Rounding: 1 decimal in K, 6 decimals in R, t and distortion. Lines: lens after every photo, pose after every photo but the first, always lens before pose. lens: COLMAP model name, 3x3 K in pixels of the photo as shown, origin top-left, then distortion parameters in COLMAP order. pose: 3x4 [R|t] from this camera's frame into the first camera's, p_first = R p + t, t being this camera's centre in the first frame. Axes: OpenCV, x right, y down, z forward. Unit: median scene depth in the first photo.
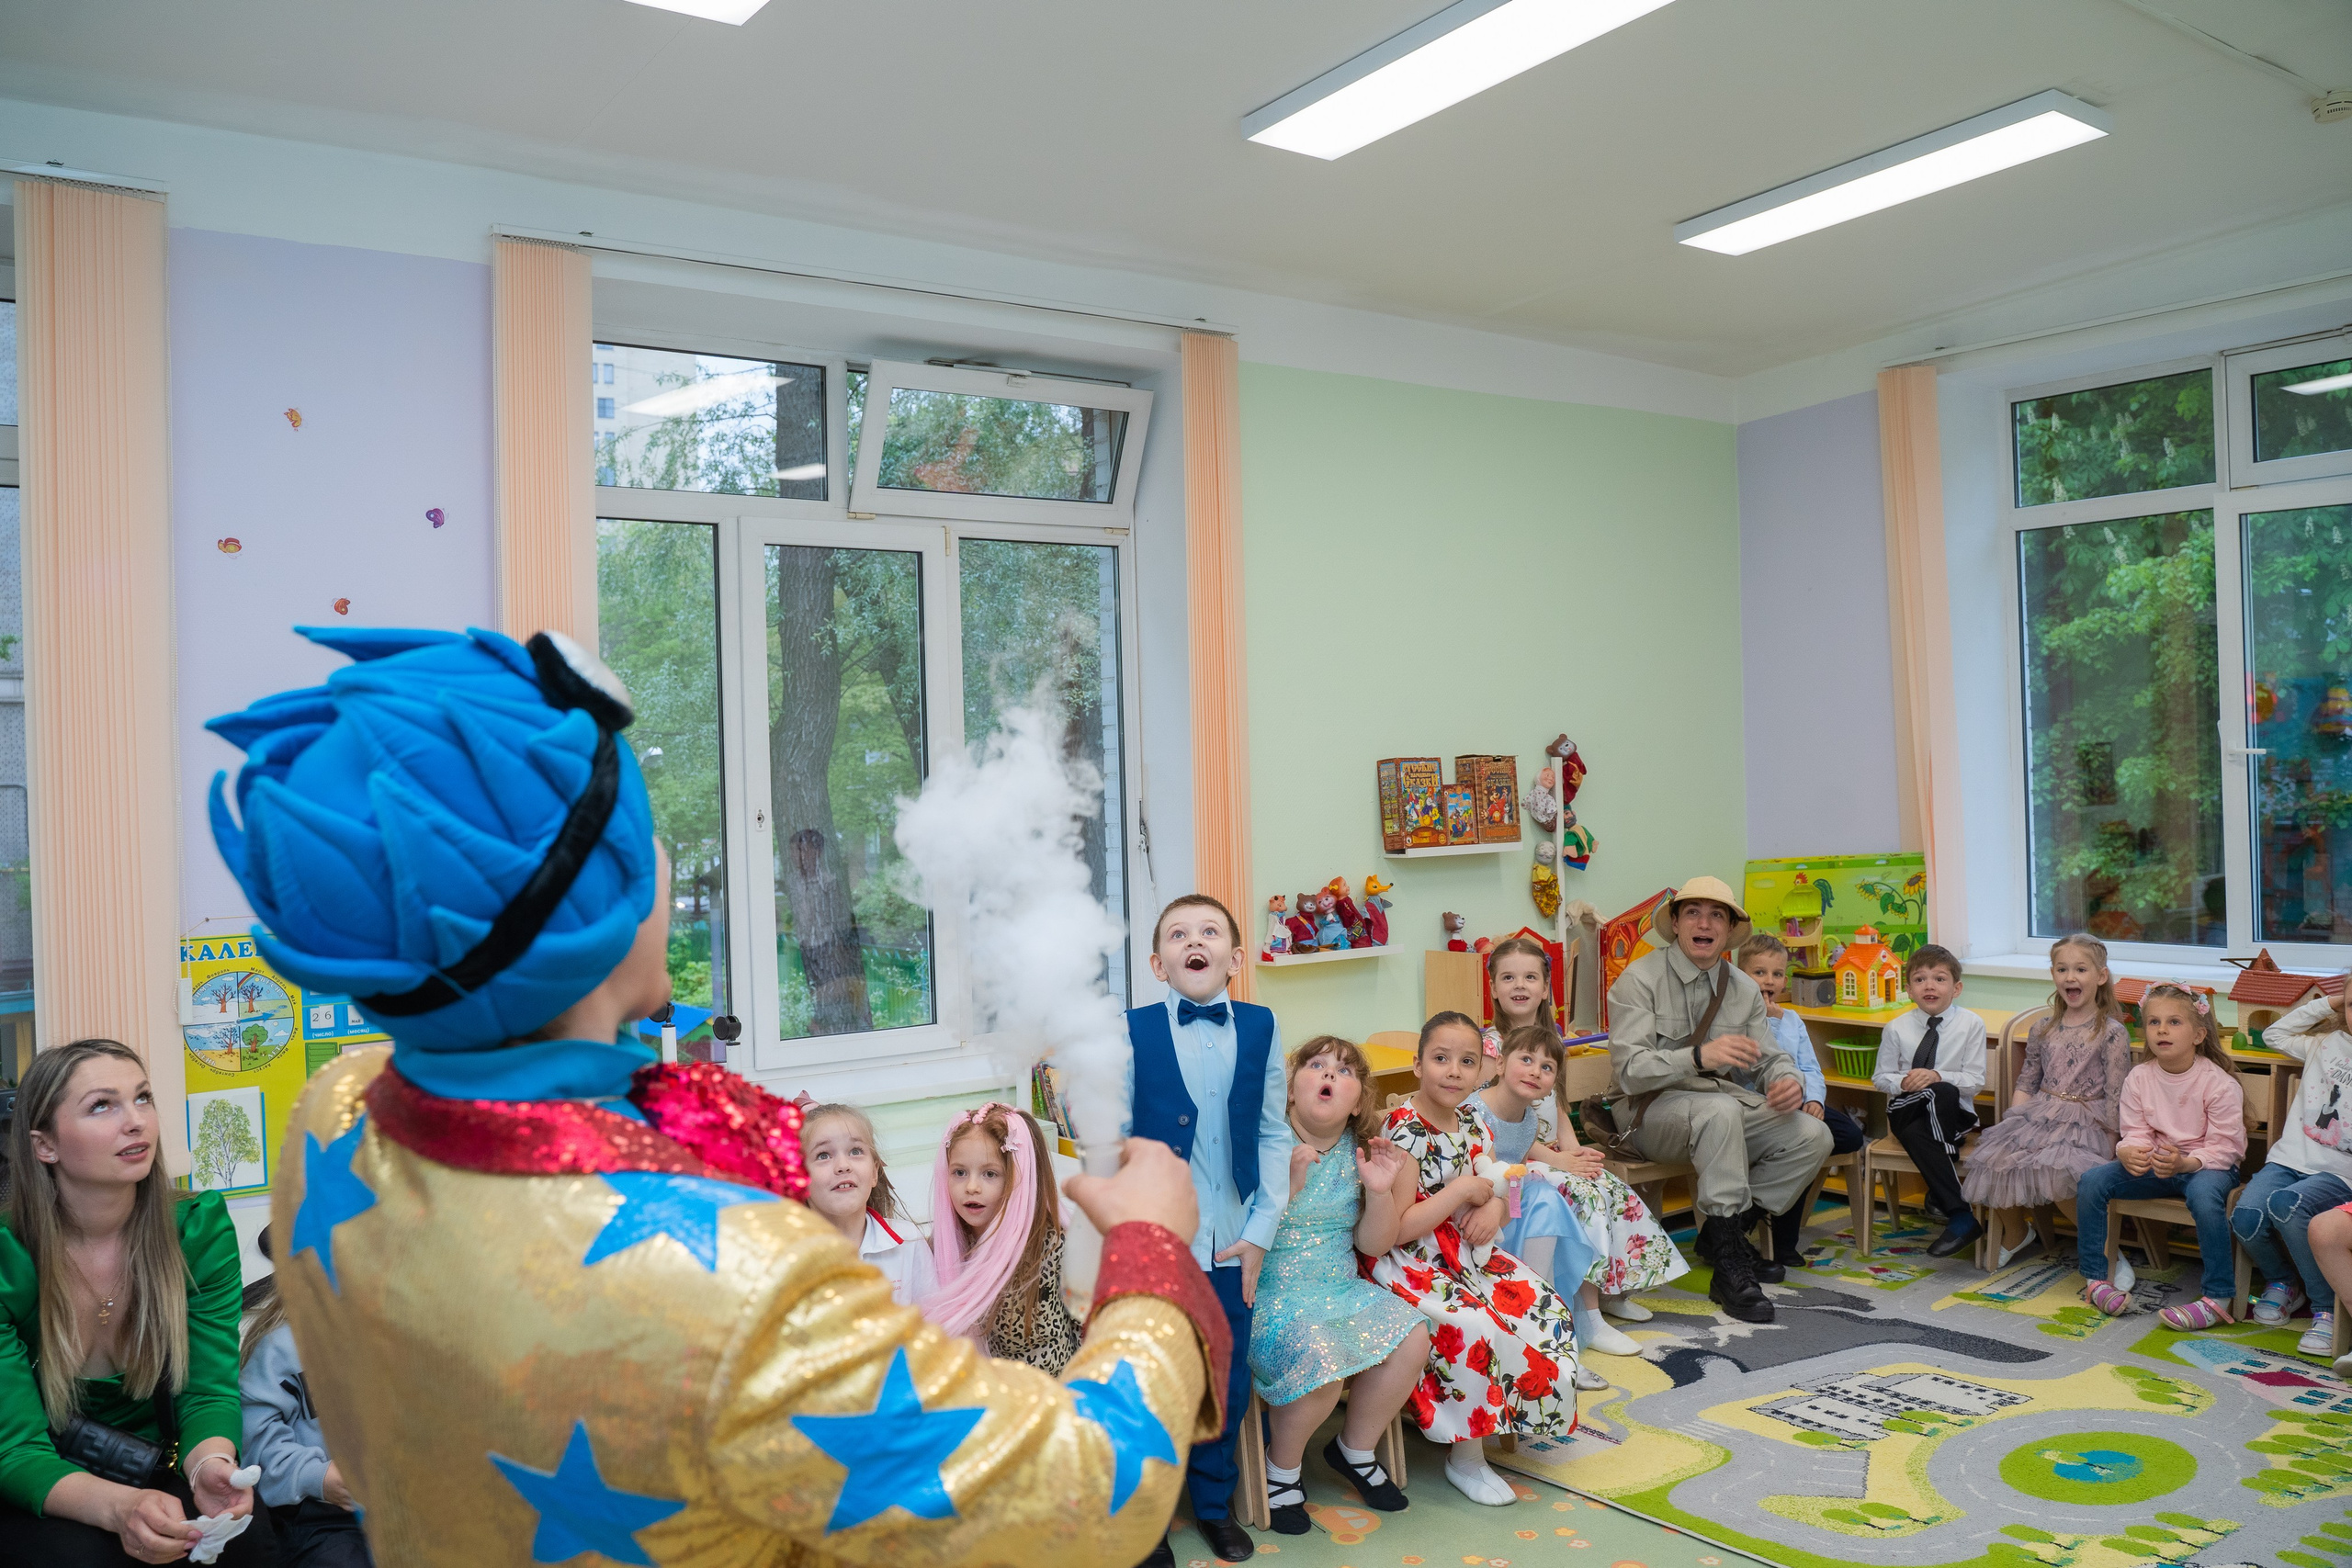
lens RADIAL K [[1913.4, 0, 1175.6], [0, 1913.4, 769.9], [0, 0, 1]] dist [-0.120208, 0.098956]
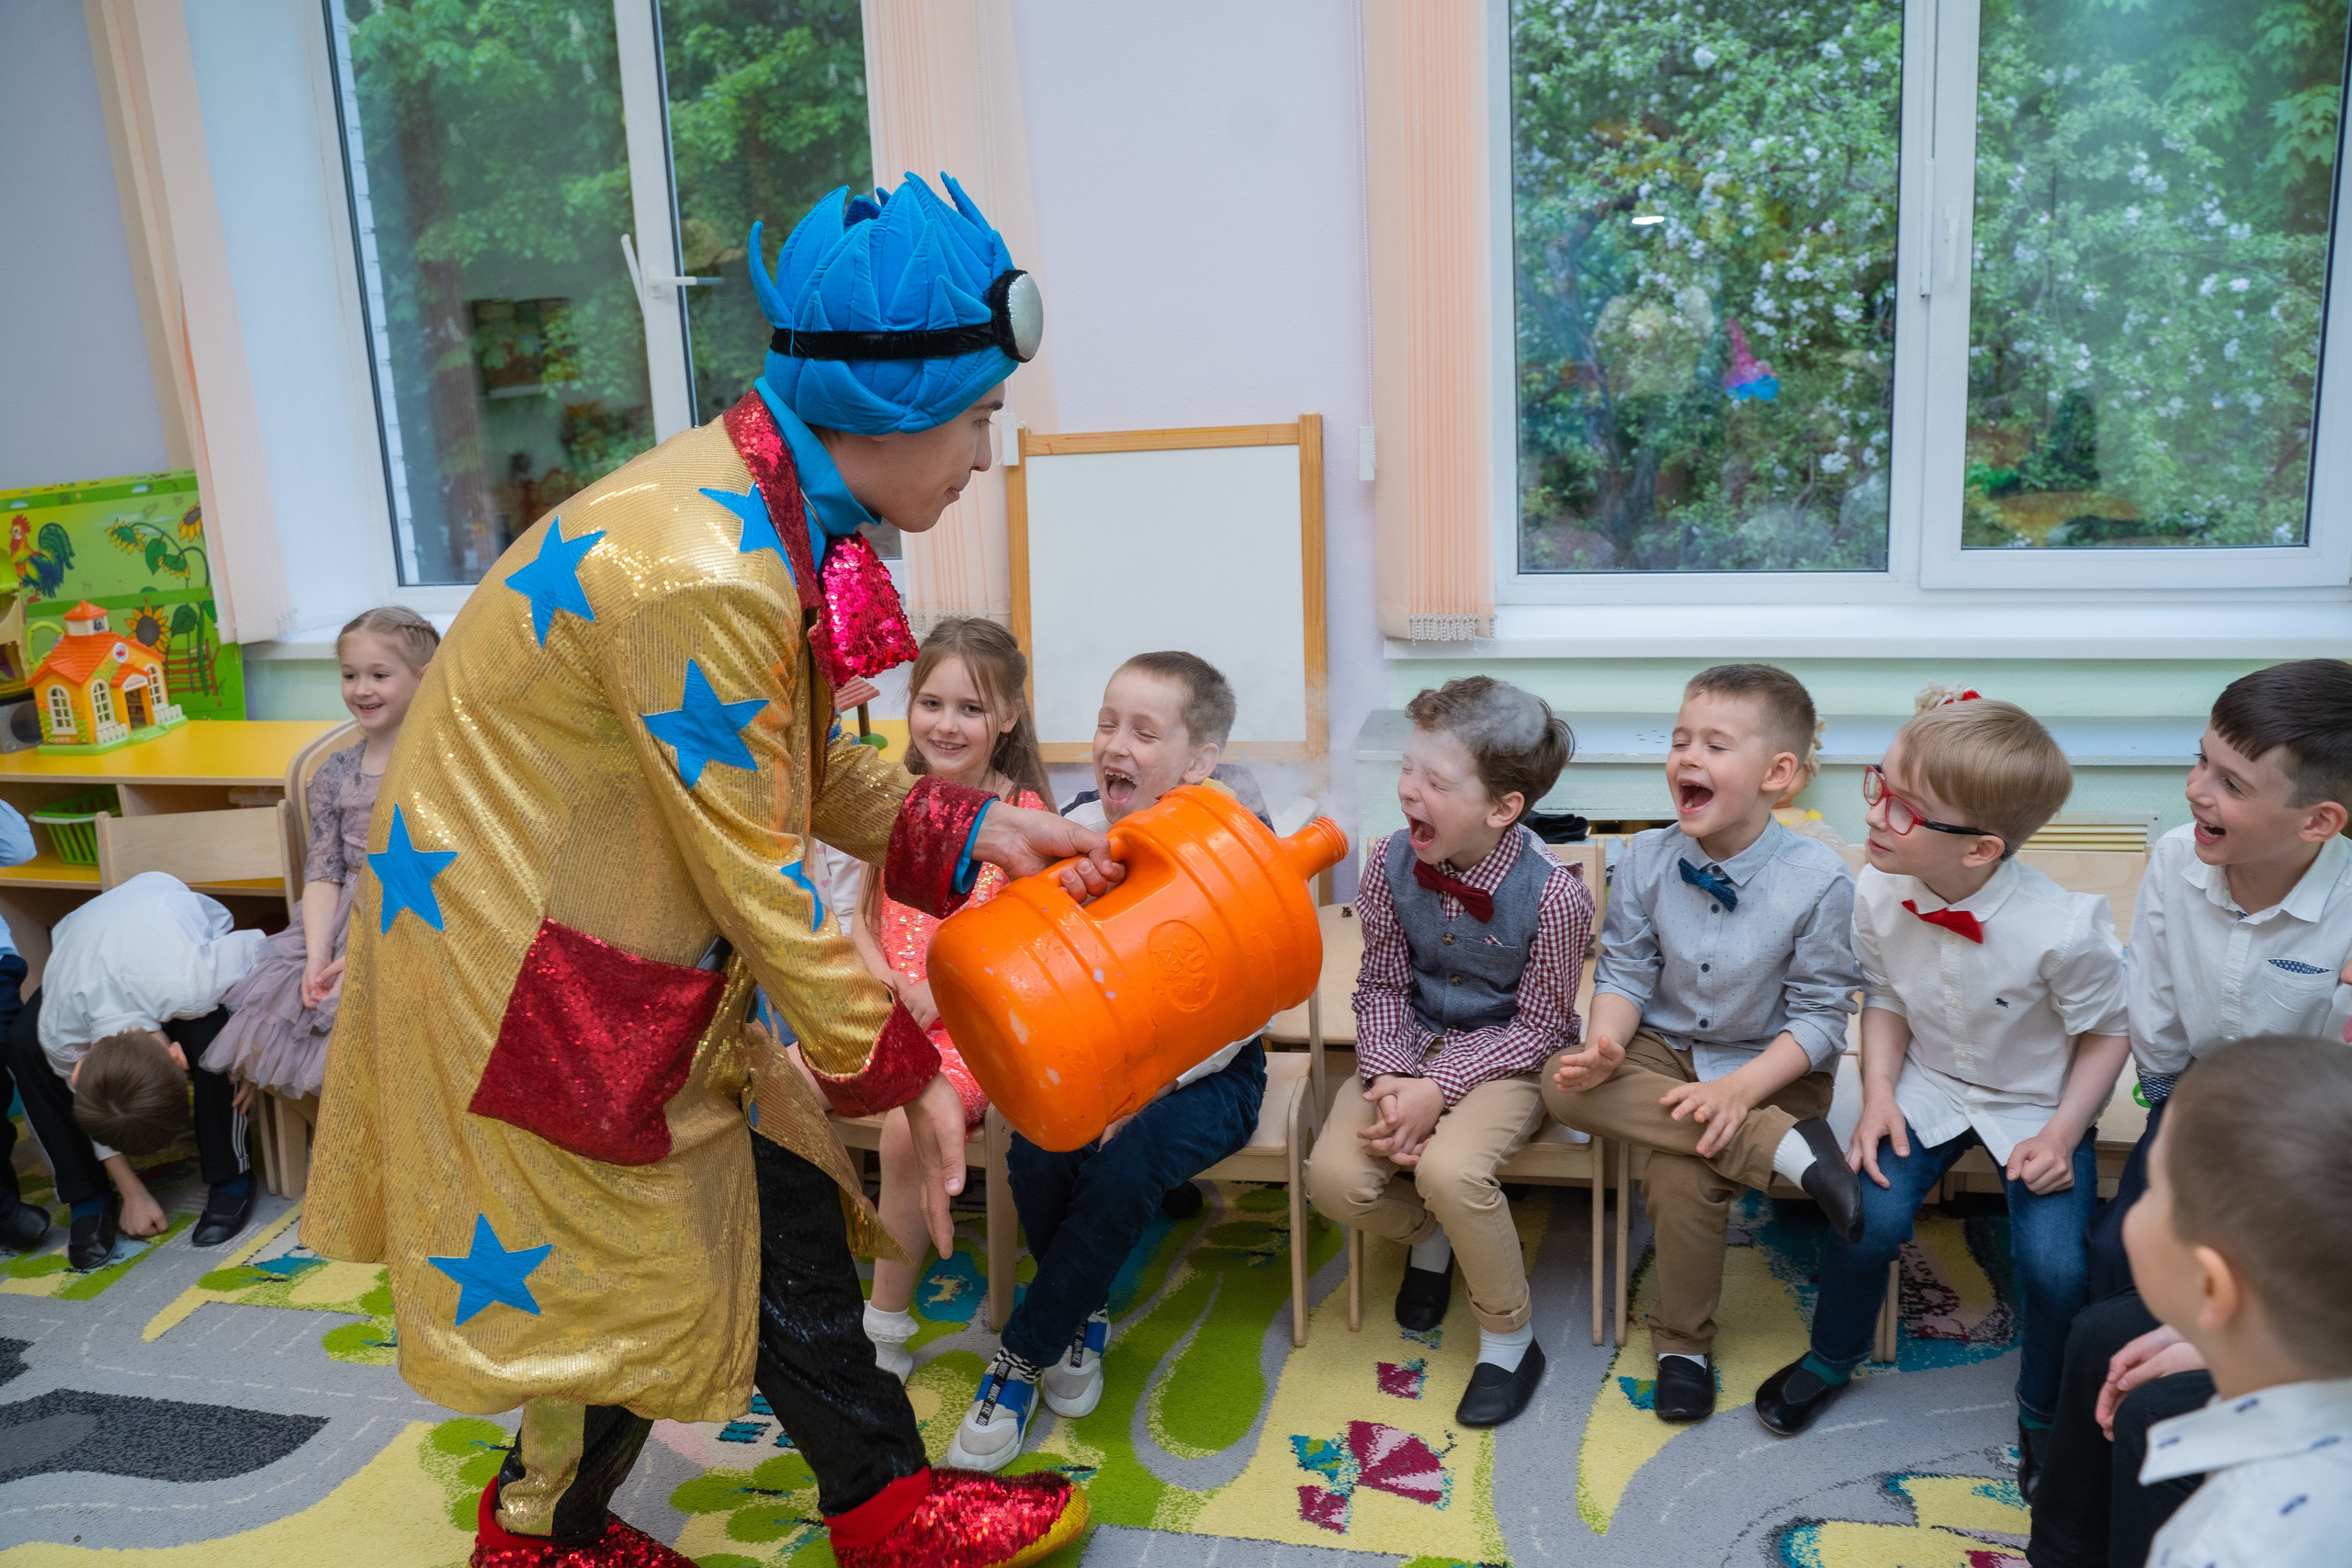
lens RADIAL K [[1913.4, 0, 1178.7], [0, 1913.4, 778.5], [0, 0, 1]] dist [-0.120208, 0.098956]
pose [[0.762702, -0.162320, 0.626049, 0.267103], [0.024683, 0.974593, 0.222619, 0.016366], [-0.646279, -0.154339, 0.747331, 0.355864]]
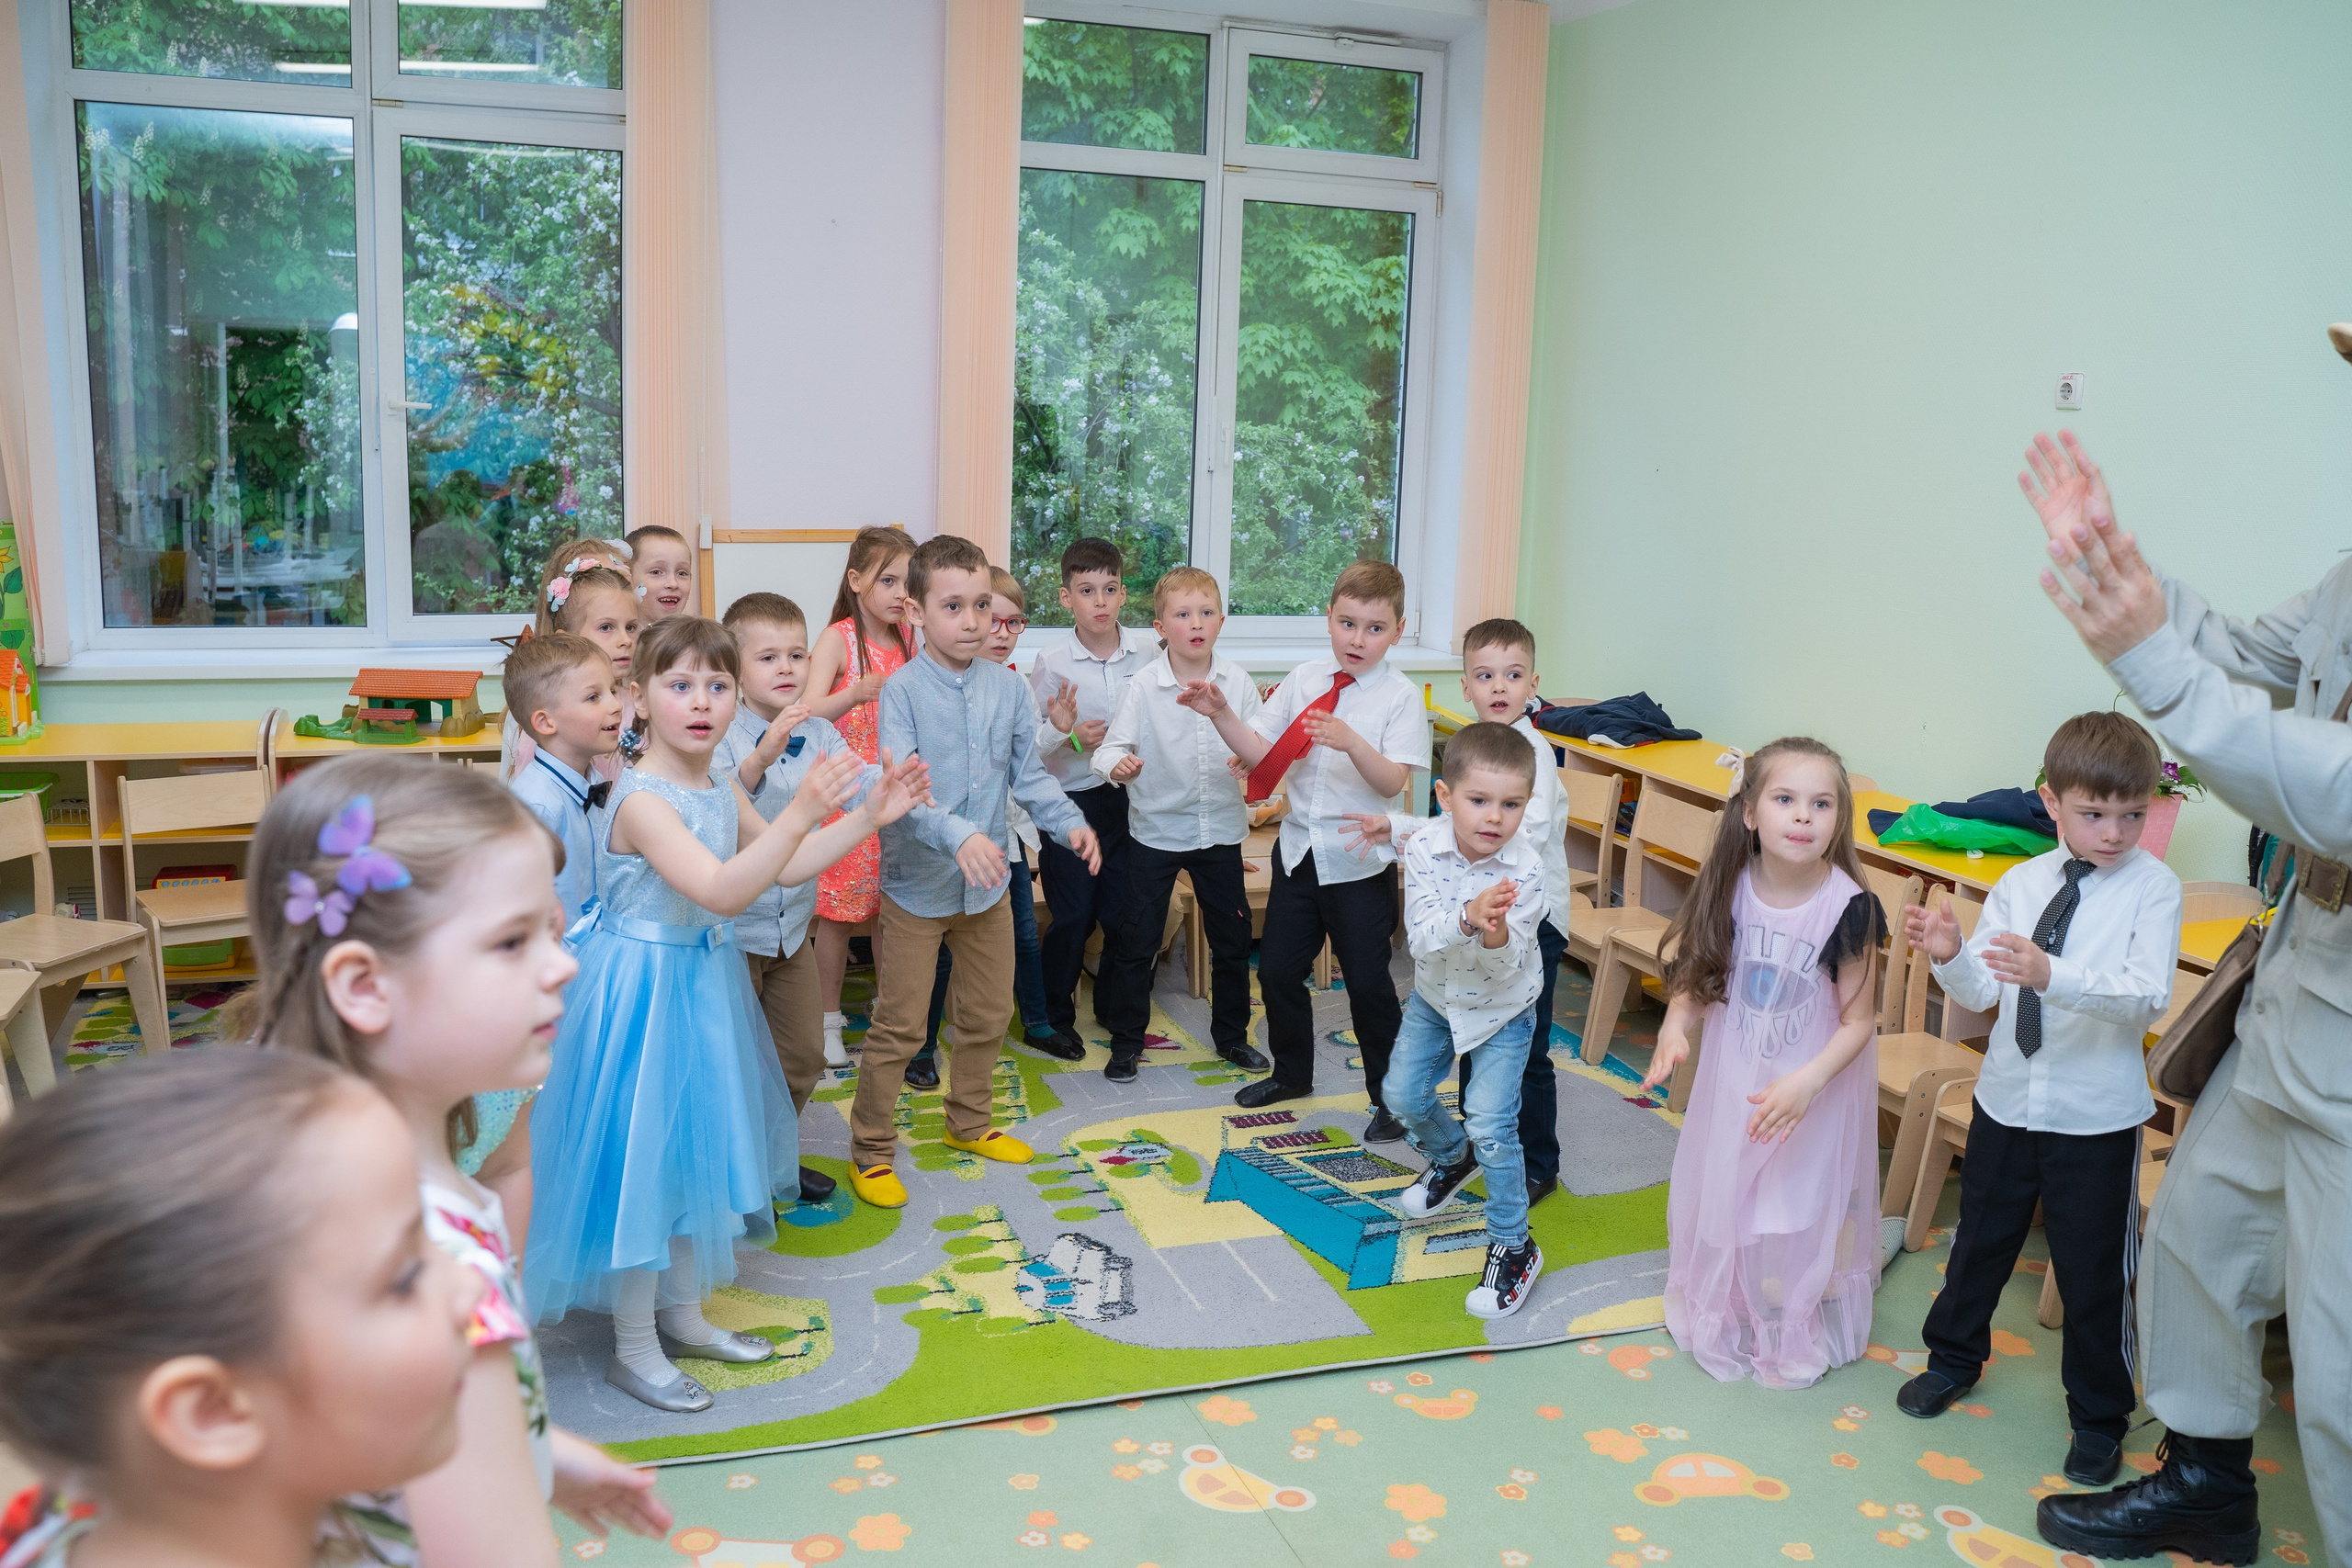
lens RADIAL K [[1913.4, 0, 1178.6], [0, 1913.4, 812.1], [0, 0, 1]] dist [-0.120208, 0.098956]
pose [[0.292573, -0.153319, 0.943872, -0.193656], [-0.043609, 0.983896, 0.173338, 0.009431], [-0.955248, -0.091875, 0.281175, 0.367148]]
